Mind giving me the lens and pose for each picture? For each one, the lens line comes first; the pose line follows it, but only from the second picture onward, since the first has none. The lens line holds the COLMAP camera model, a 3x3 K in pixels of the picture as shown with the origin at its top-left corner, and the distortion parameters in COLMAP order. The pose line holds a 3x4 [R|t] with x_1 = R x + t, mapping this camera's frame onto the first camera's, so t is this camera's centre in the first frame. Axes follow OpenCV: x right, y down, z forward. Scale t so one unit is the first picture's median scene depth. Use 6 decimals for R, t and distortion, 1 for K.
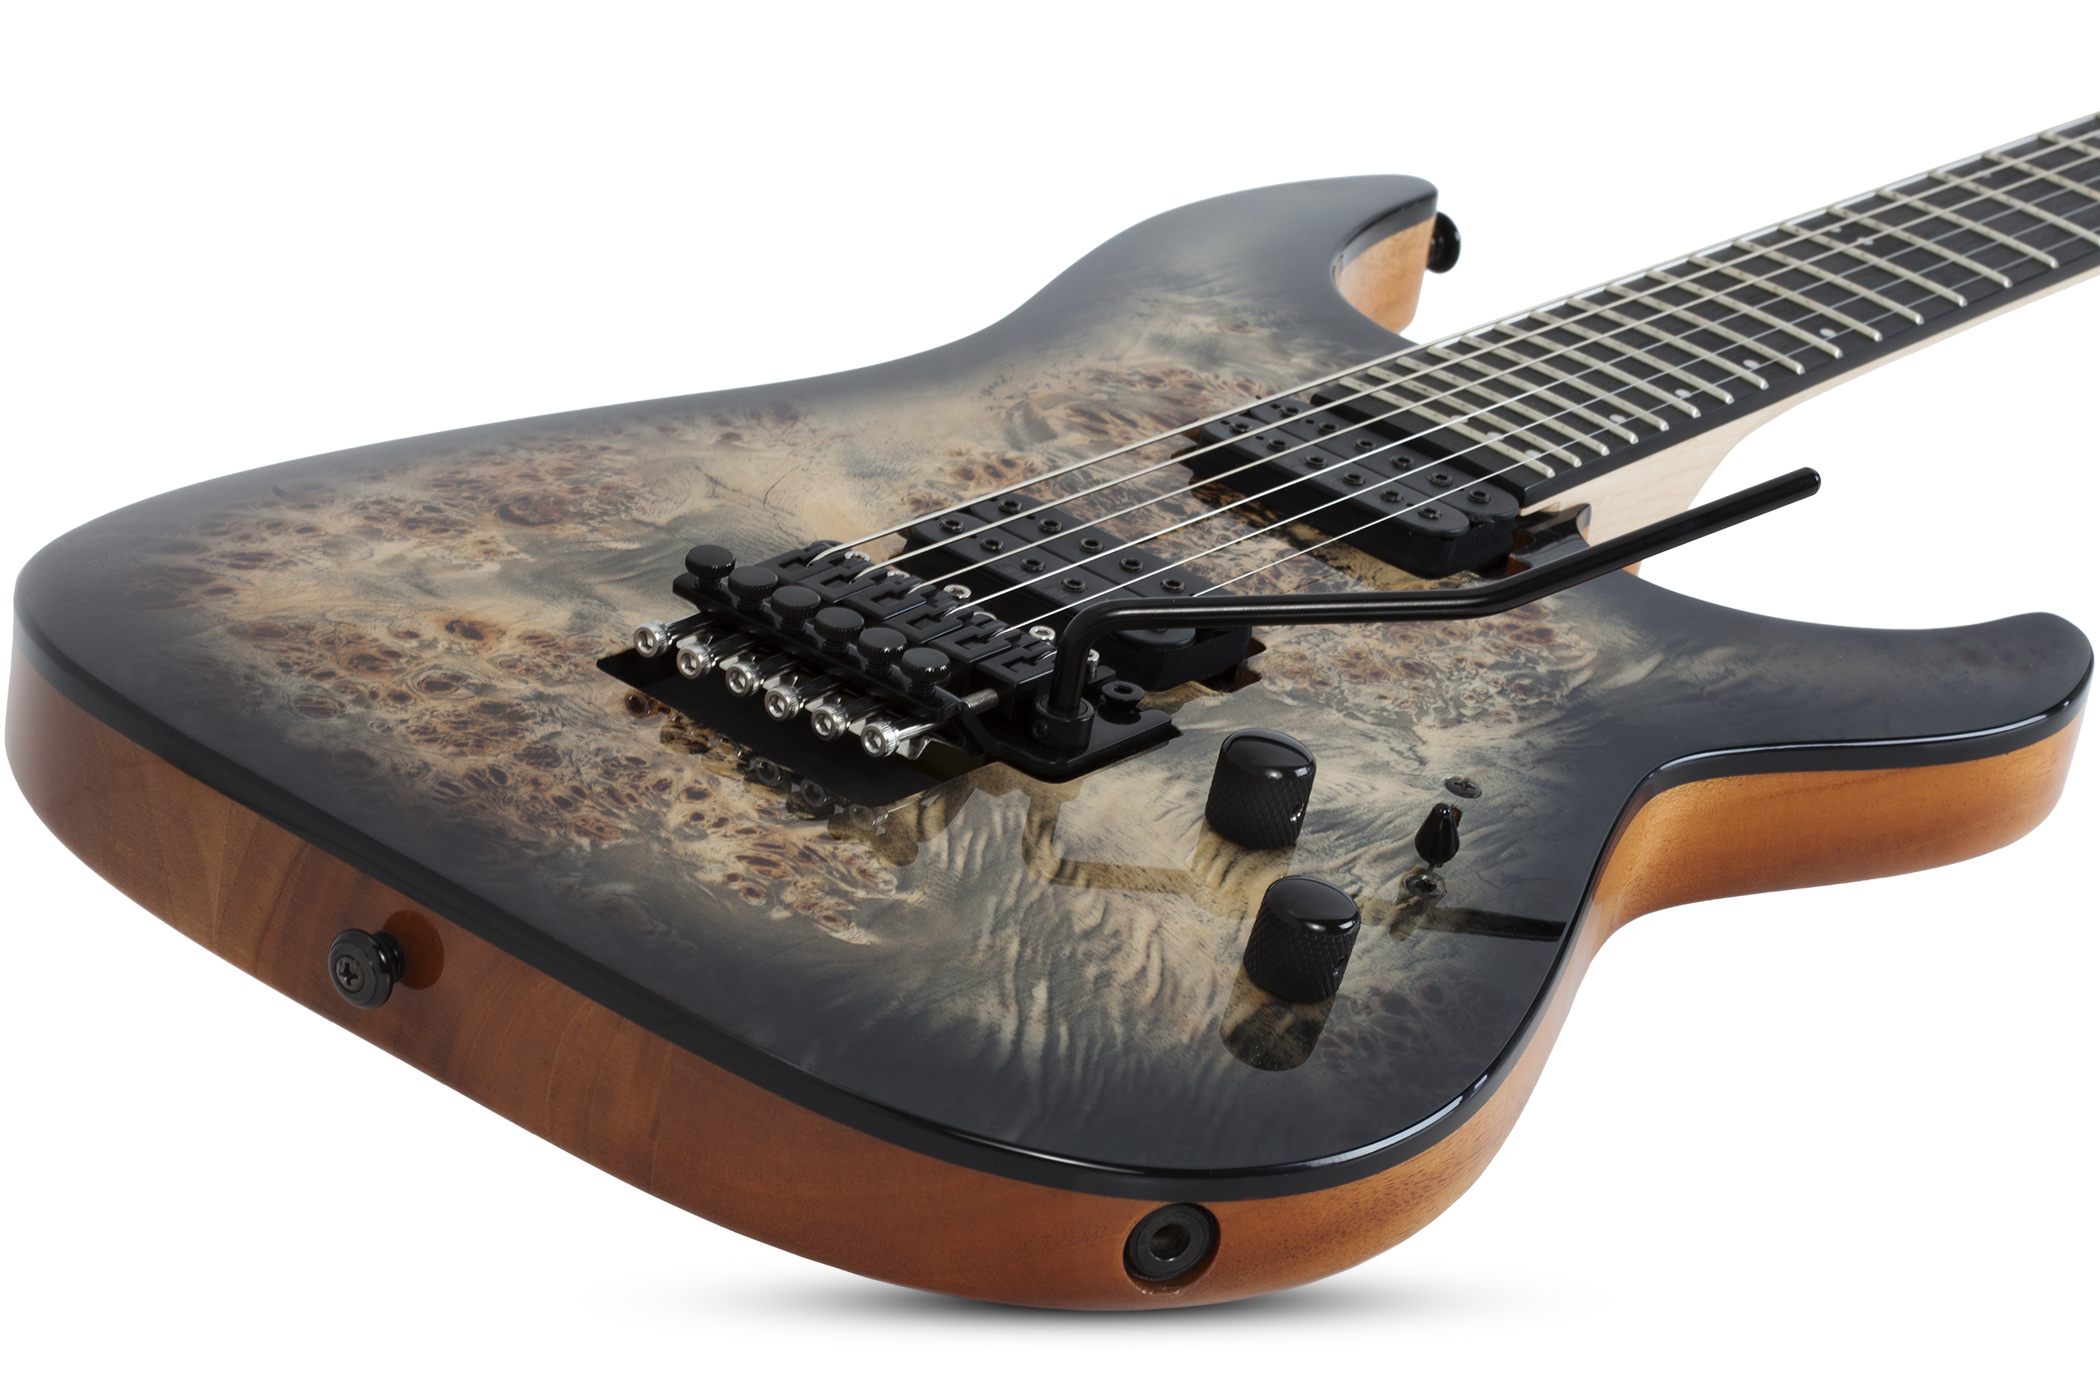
lens RADIAL K [[6638.3, 0, 1048.4], [0, 6638.3, 704.8], [0, 0, 1]] dist [-0.209071, 0.000000]
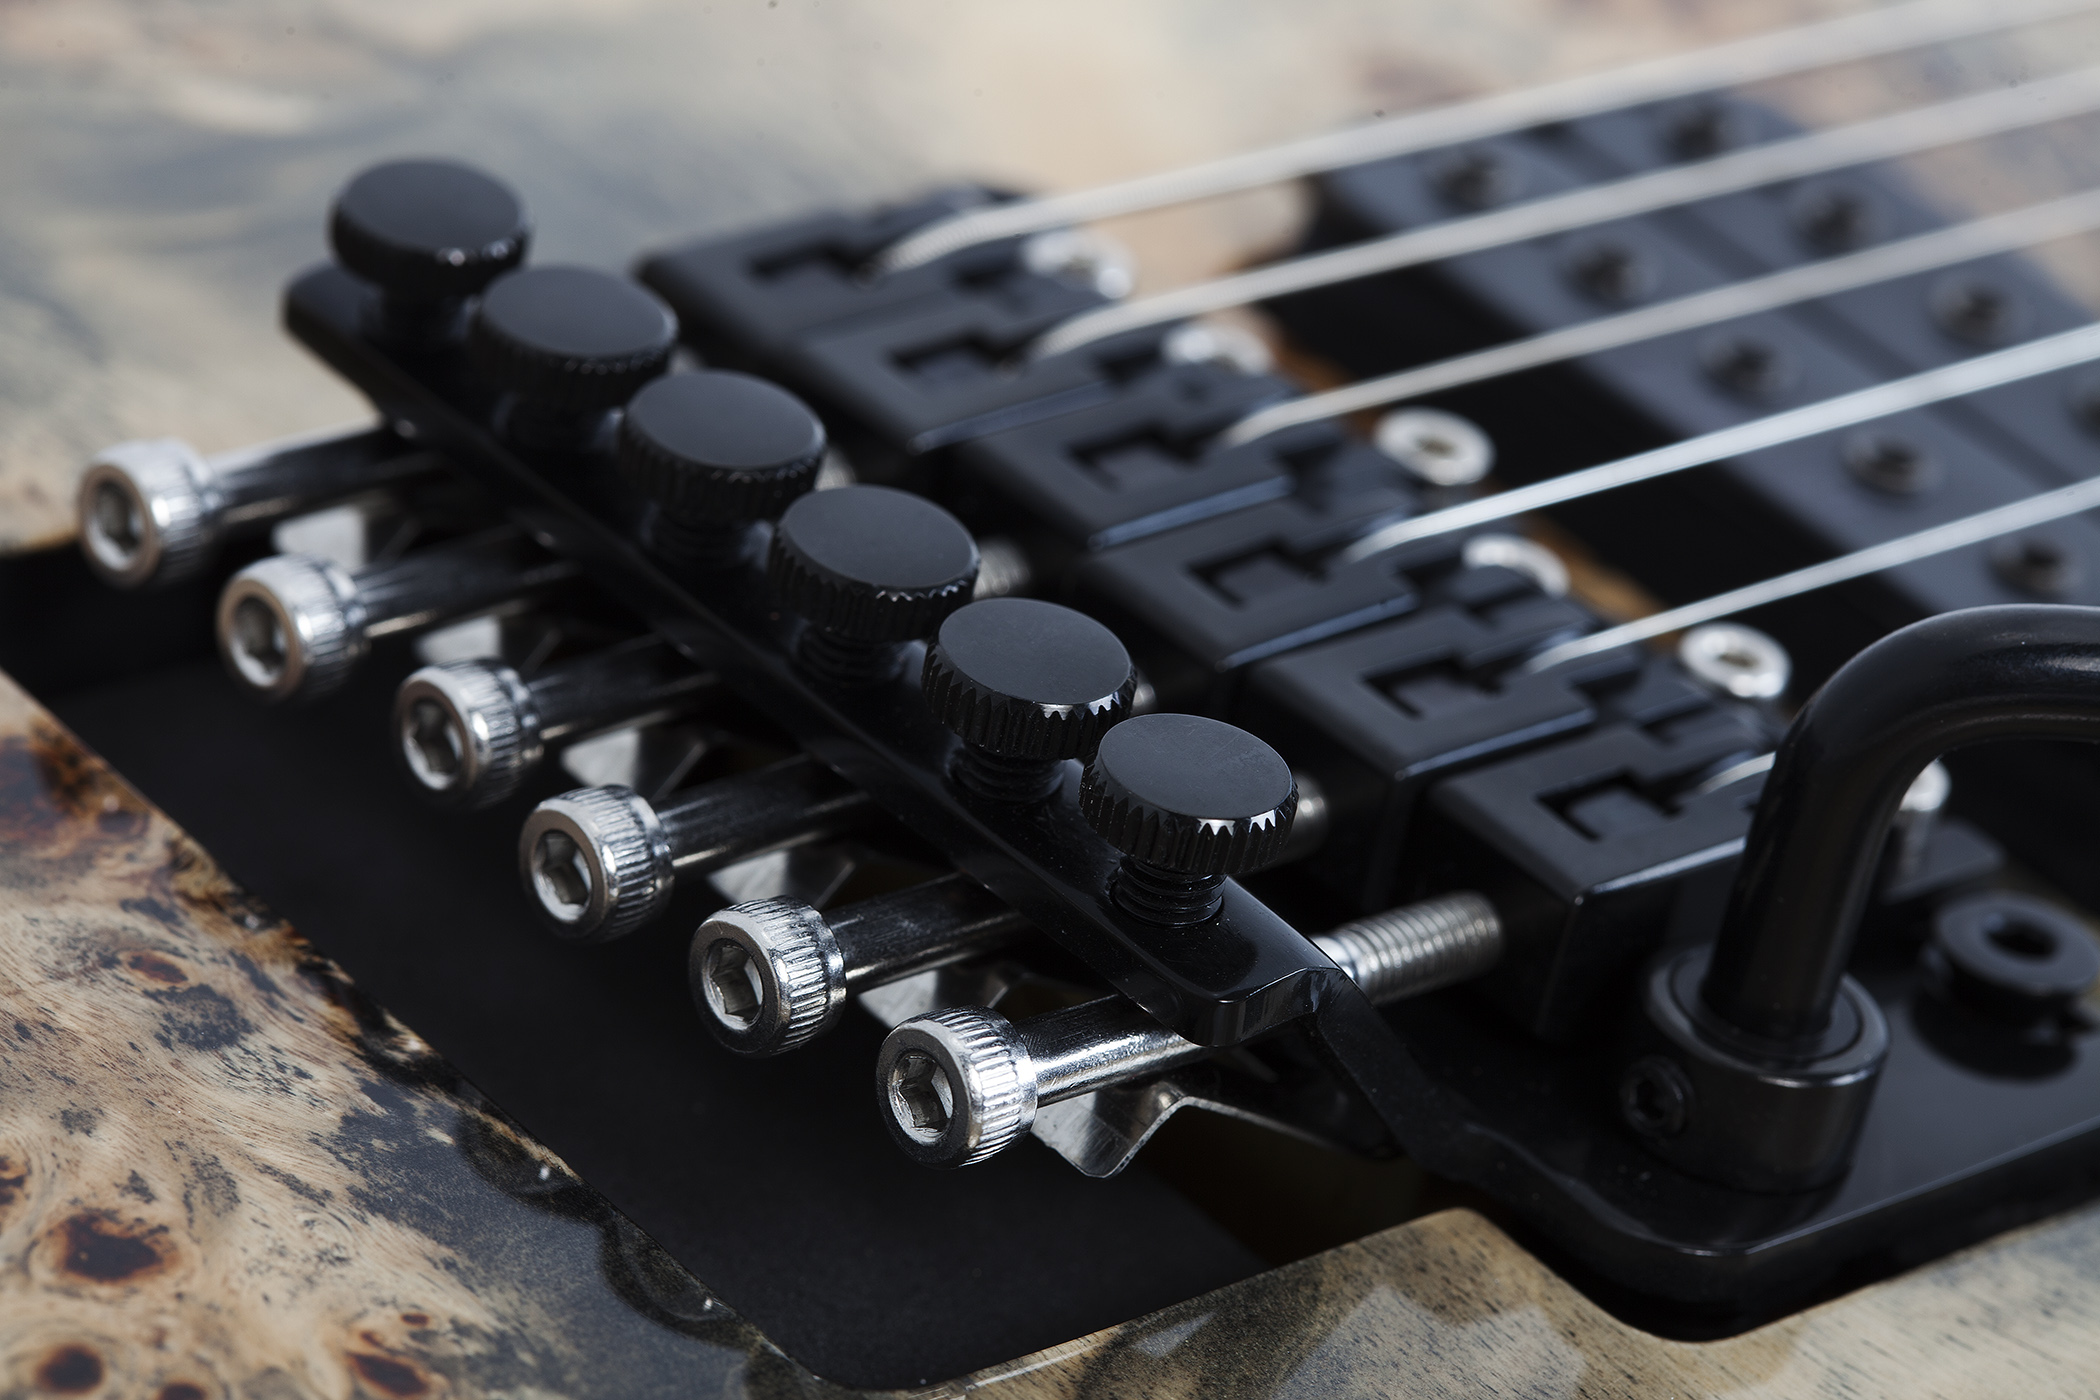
lens RADIAL K [[9446.3, 0, 1053.8], [0, 9446.3, 701.7], [0, 0, 1]] dist [-0.121116, 0.000000]
pose [[0.987445, 0.125958, -0.095328, 0.007976], [-0.120988, 0.991059, 0.056256, -0.026691], [0.101562, -0.044016, 0.993855, 0.647783]]
